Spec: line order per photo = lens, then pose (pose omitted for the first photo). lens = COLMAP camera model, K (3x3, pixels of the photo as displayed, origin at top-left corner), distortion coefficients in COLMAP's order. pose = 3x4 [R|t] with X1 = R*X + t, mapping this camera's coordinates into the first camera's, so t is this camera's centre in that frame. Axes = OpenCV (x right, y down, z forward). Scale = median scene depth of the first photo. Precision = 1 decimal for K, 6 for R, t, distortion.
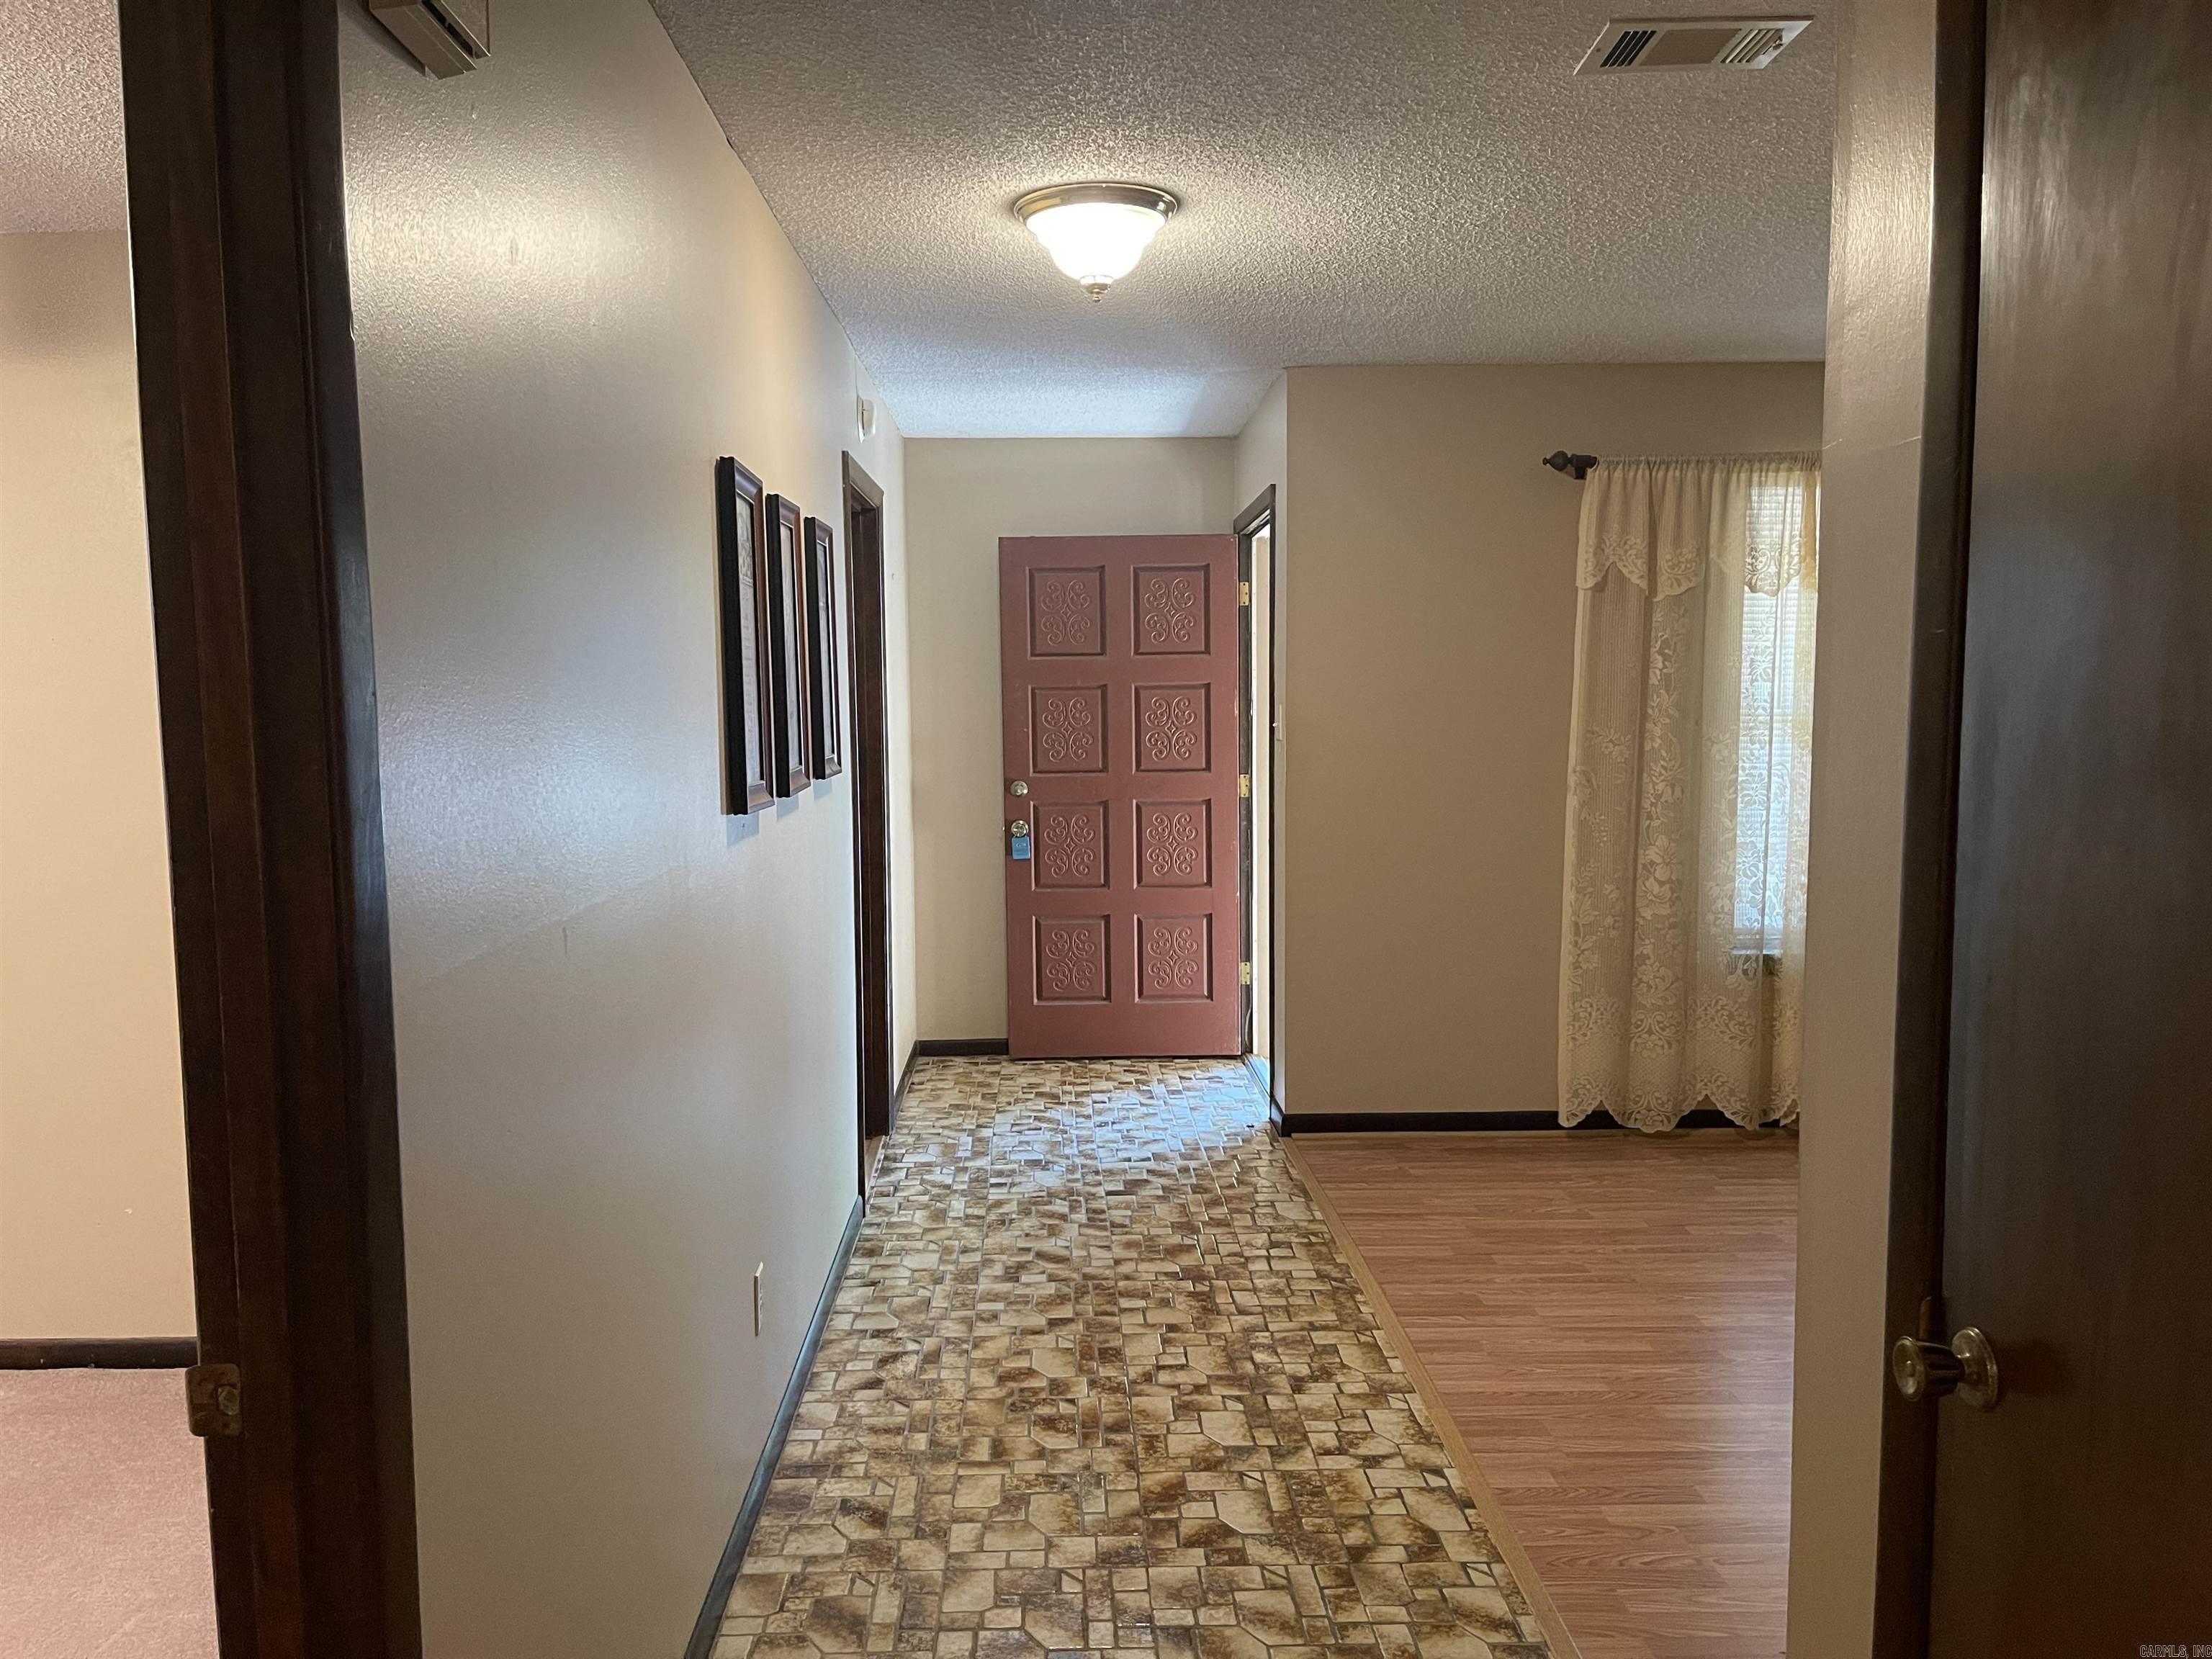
lens RADIAL K [[1714.6, 0, 1106.0], [0, 1714.6, 829.5], [0, 0, 1]] dist [0.142931, -0.171882]
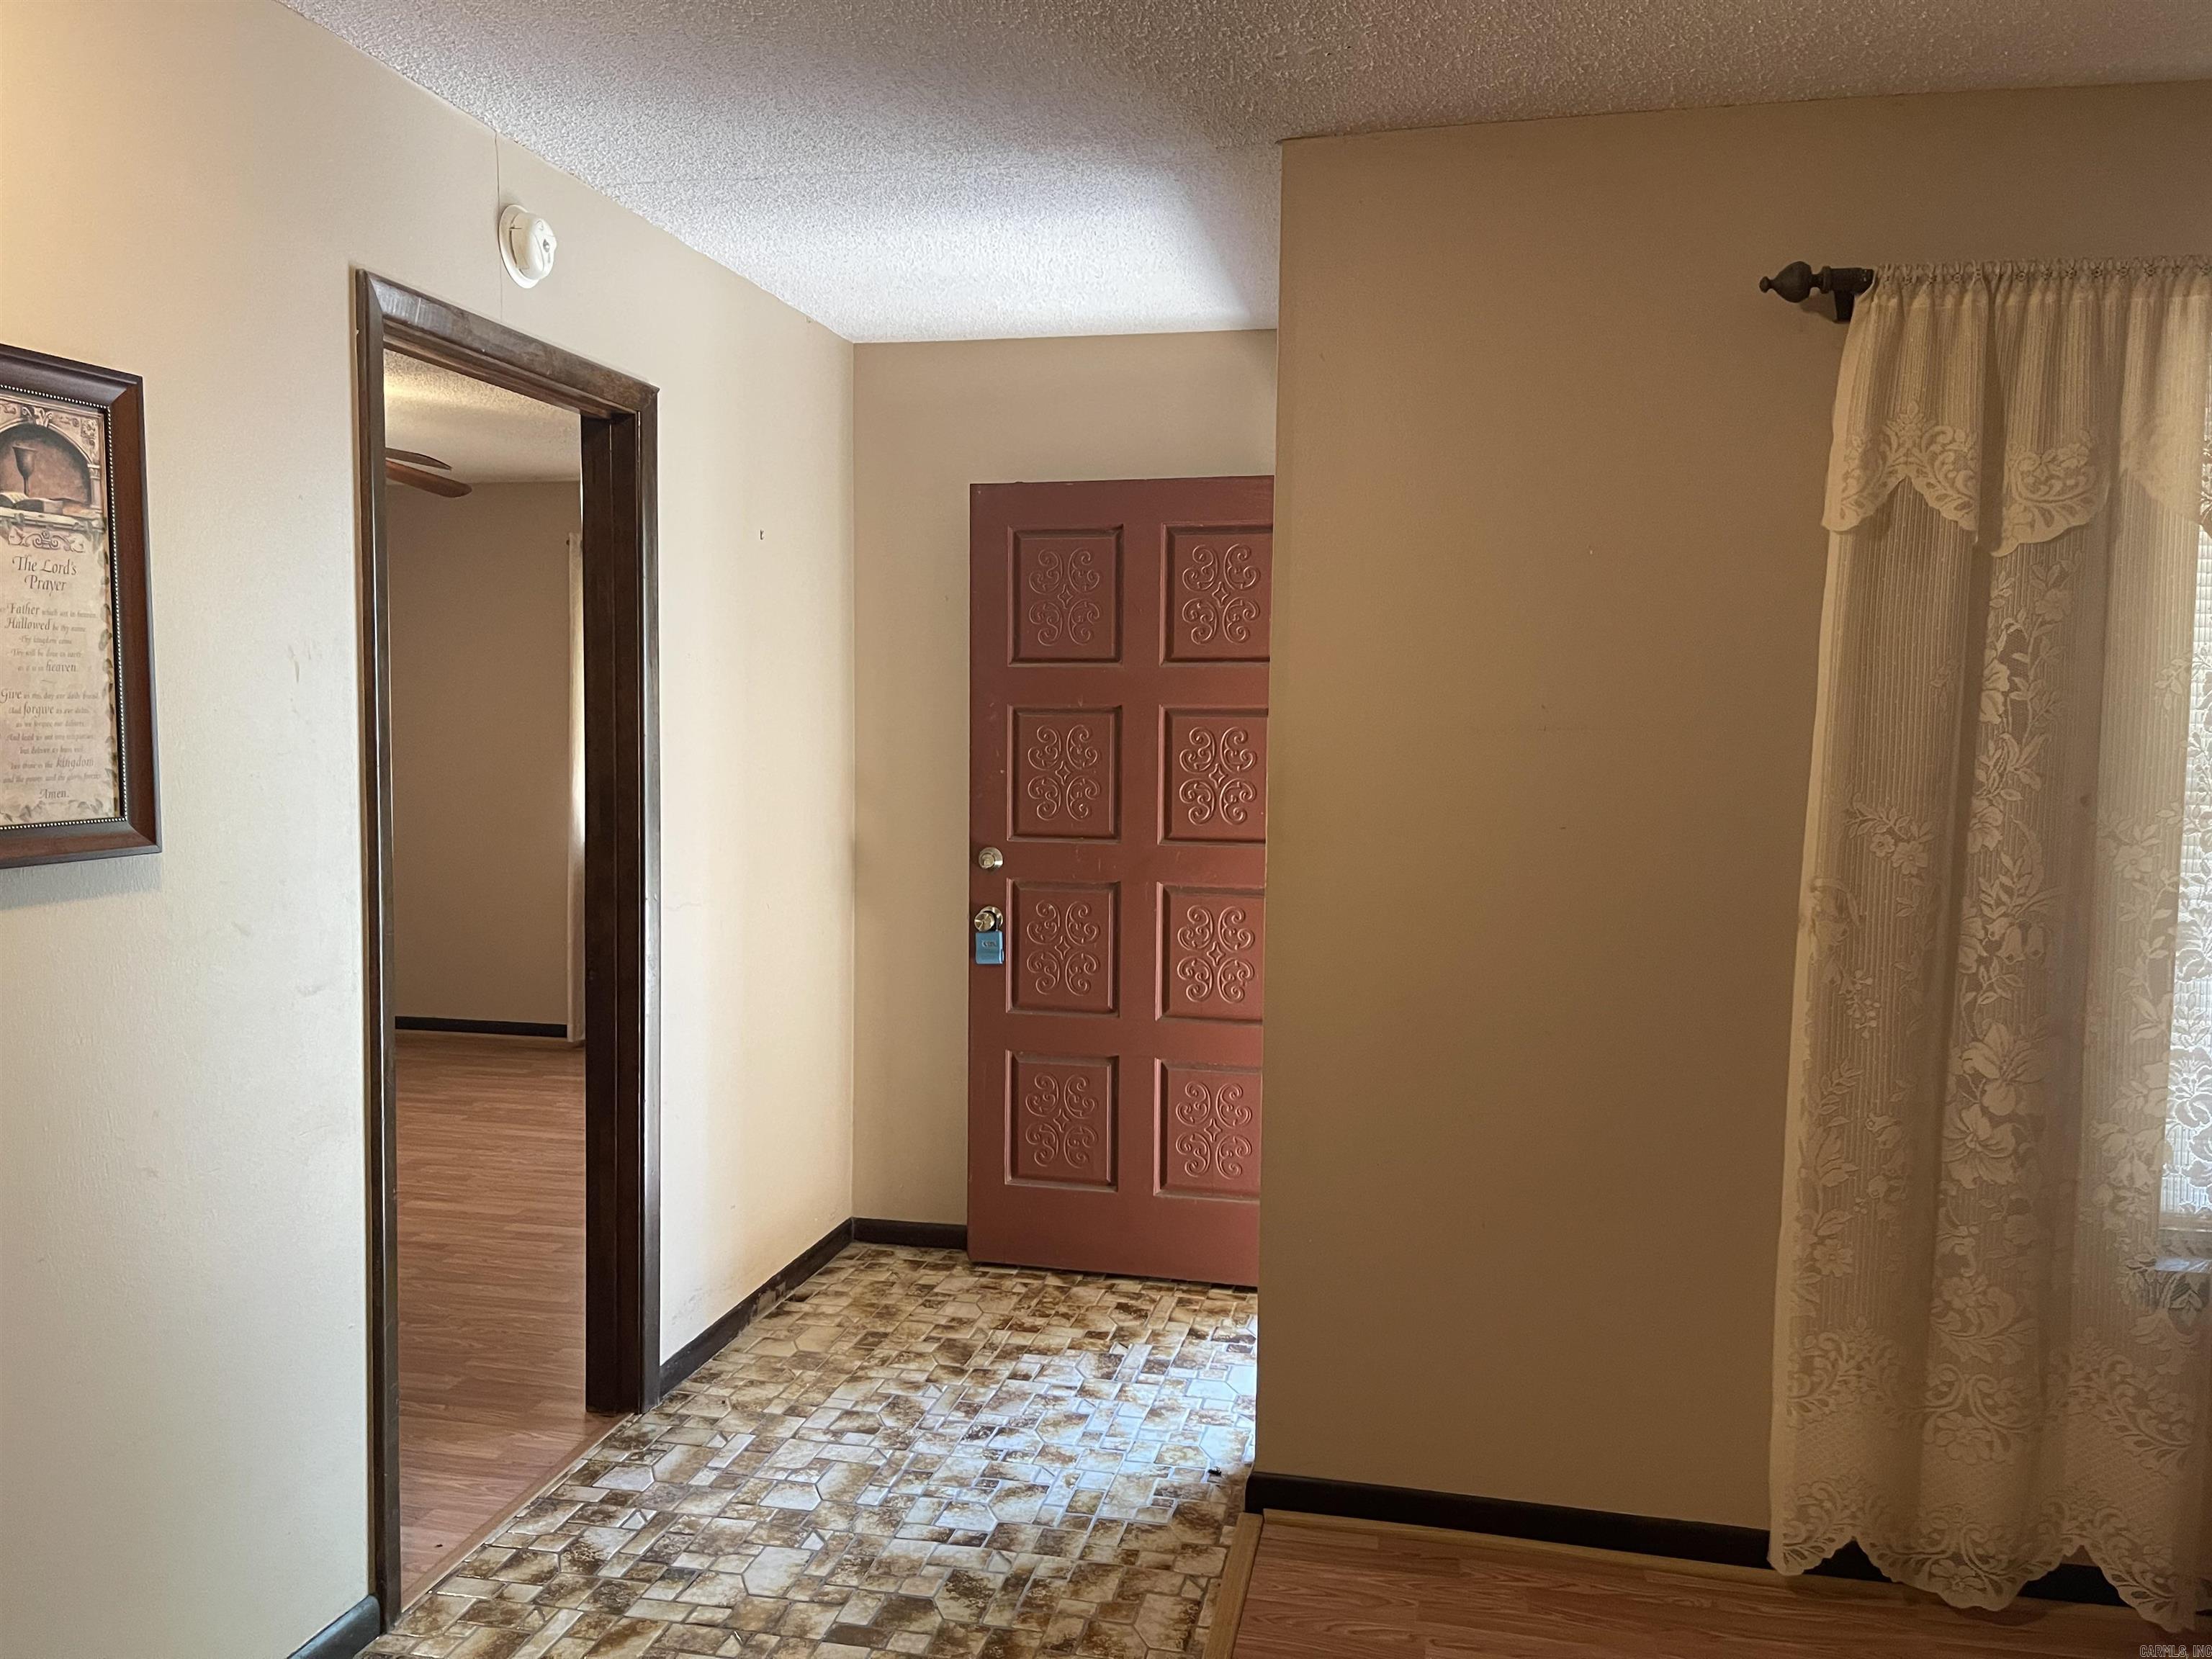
lens RADIAL K [[1714.6, 0, 1106.0], [0, 1714.6, 829.5], [0, 0, 1]] dist [0.142931, -0.171882]
pose [[0.966015, 0.037629, -0.255732, 0.200251], [-0.041973, 0.999052, -0.011550, -0.036162], [0.255055, 0.021892, 0.966679, 0.446089]]
